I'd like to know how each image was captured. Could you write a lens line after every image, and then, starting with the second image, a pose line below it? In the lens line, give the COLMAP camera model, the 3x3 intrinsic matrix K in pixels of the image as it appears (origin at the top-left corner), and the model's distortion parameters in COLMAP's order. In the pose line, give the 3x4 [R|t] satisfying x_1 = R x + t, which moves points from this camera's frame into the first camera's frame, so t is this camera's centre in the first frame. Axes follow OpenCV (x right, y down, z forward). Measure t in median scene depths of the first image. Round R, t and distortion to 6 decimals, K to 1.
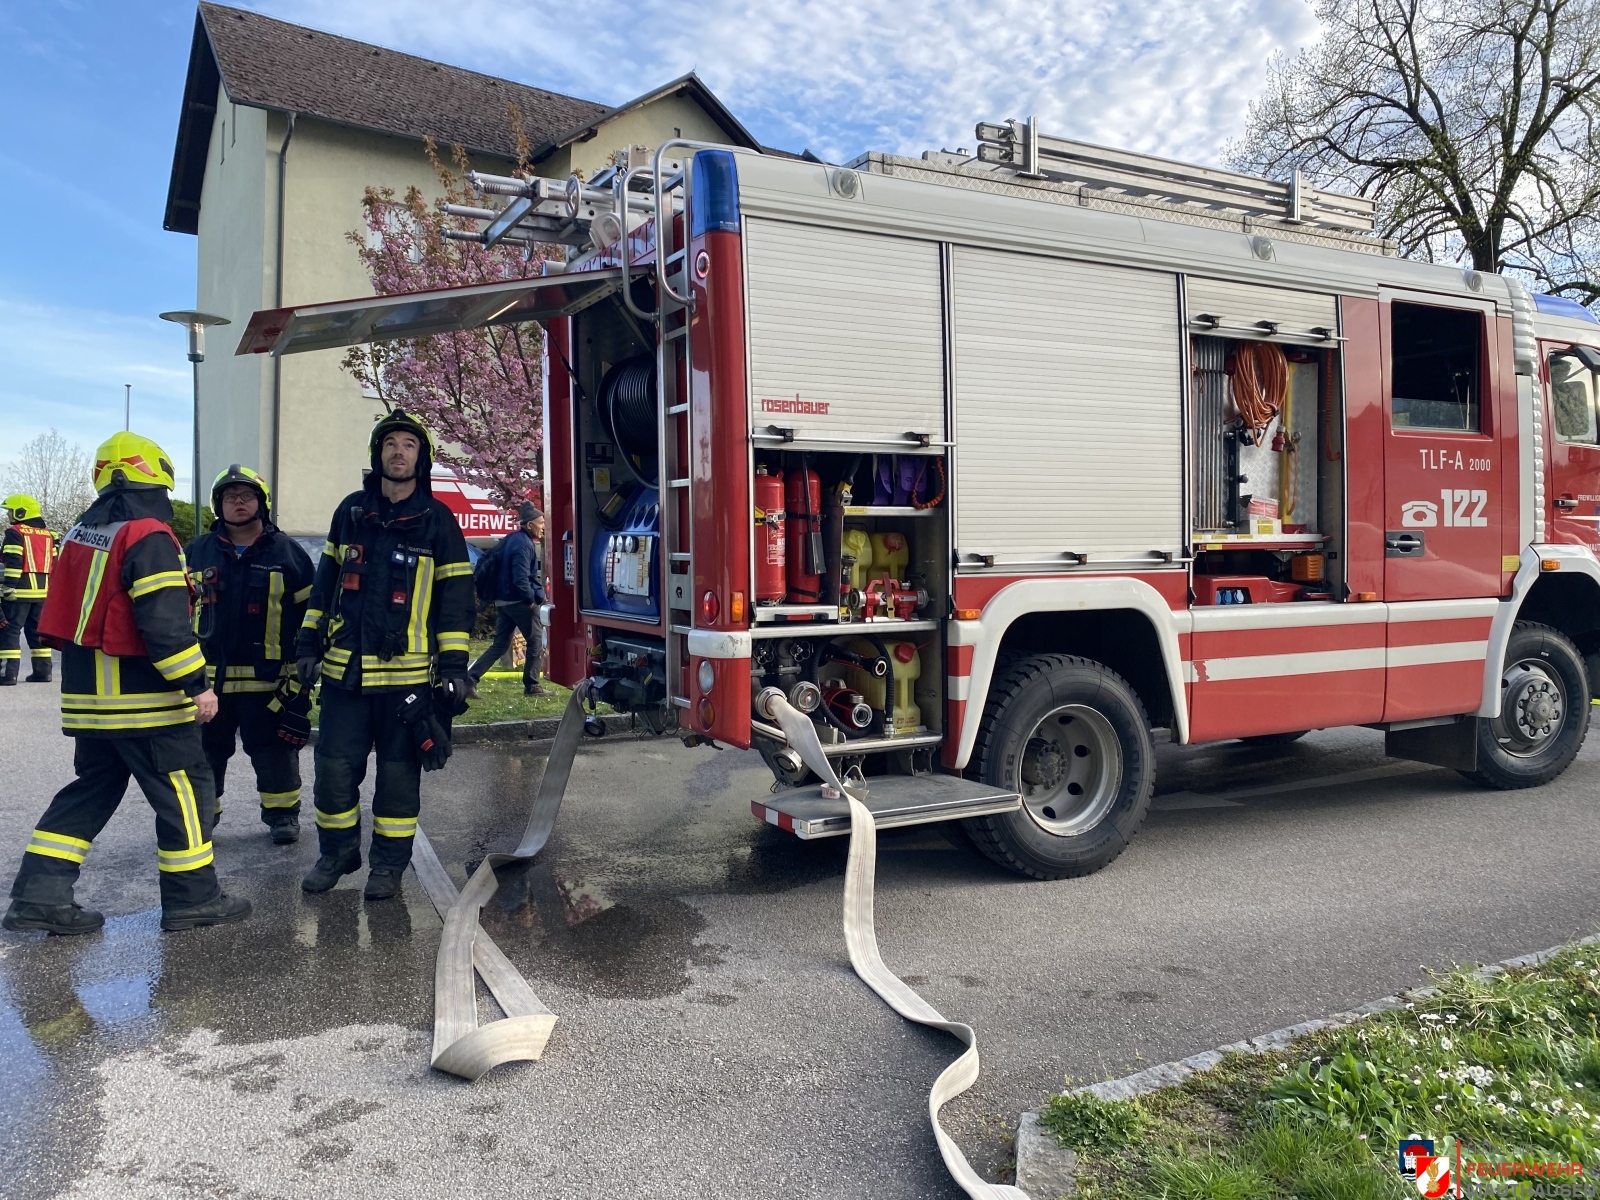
lens RADIAL K [[1211.5, 0, 796.2], [0, 1211.5, 599.0], [0, 0, 1]] dist [0.037471, -0.053442]
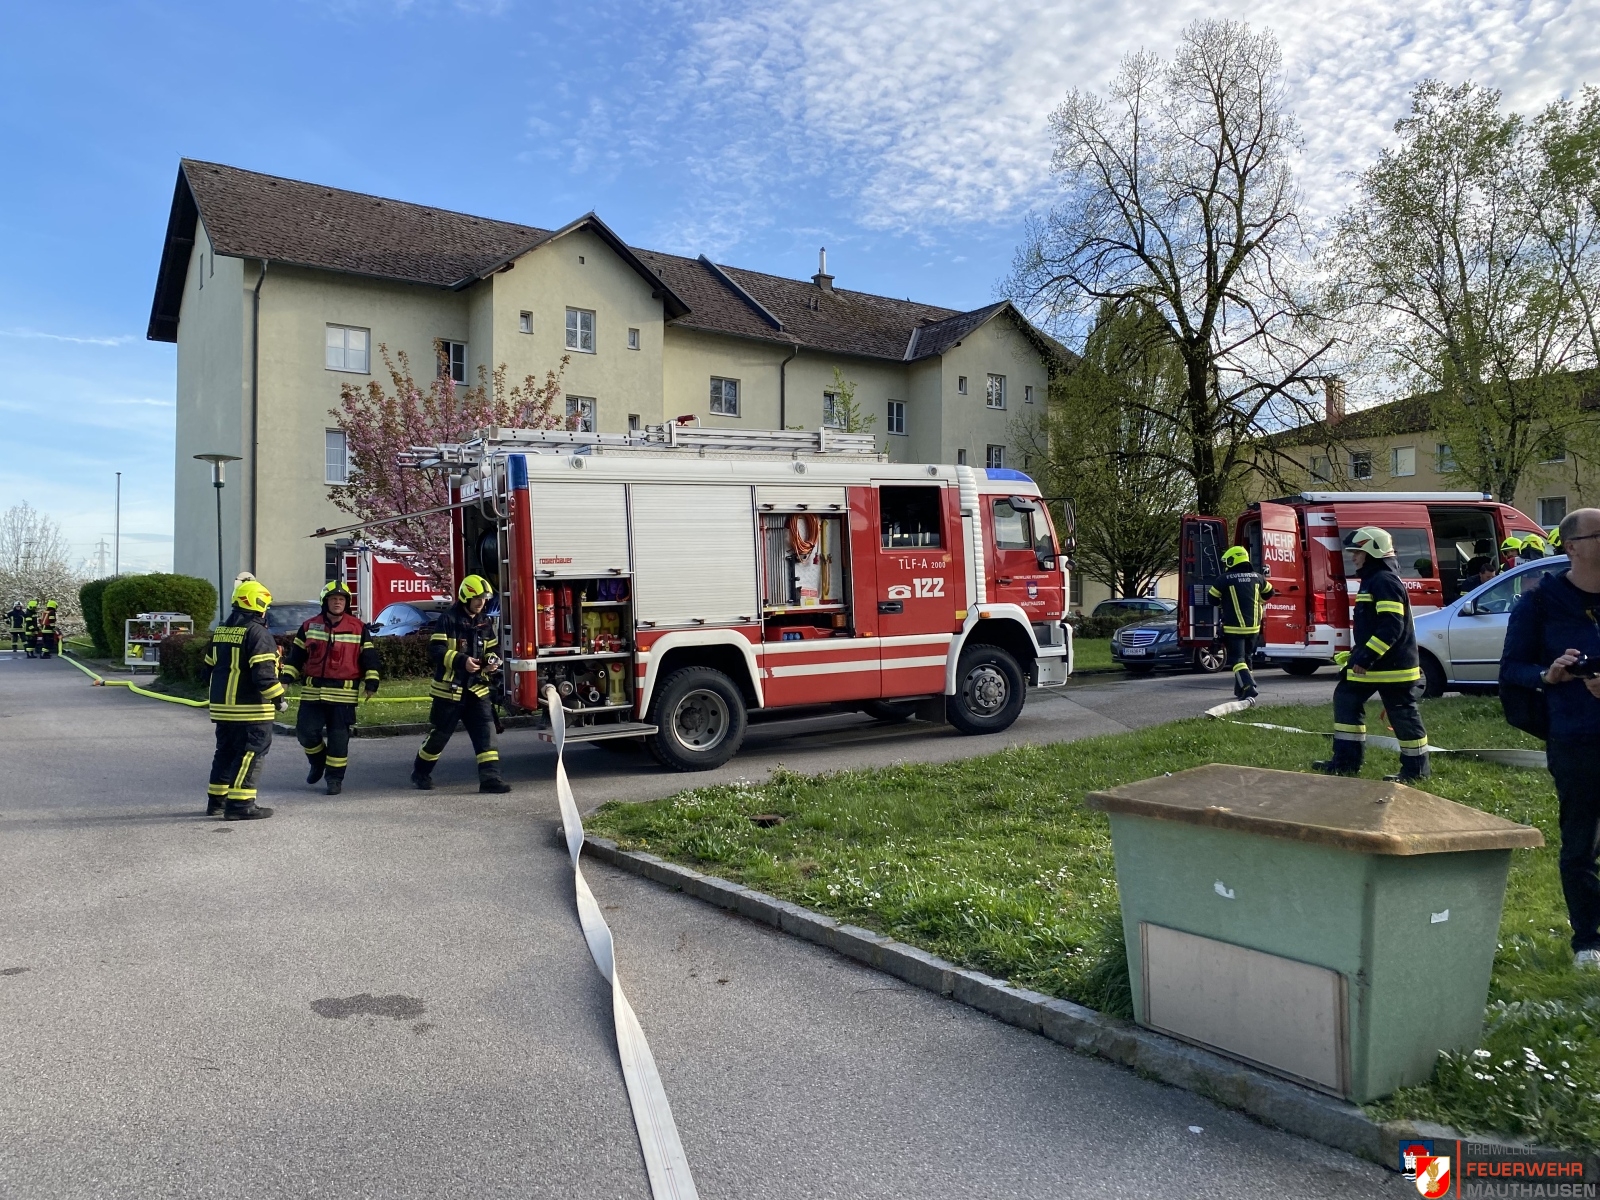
lens RADIAL K [[1211.5, 0, 797.2], [0, 1211.5, 594.5], [0, 0, 1]] dist [0.037471, -0.053442]
pose [[0.998794, -0.025777, 0.041781, 0.286361], [0.027211, 0.999046, -0.034142, -0.003000], [-0.040861, 0.035238, 0.998543, -1.049538]]
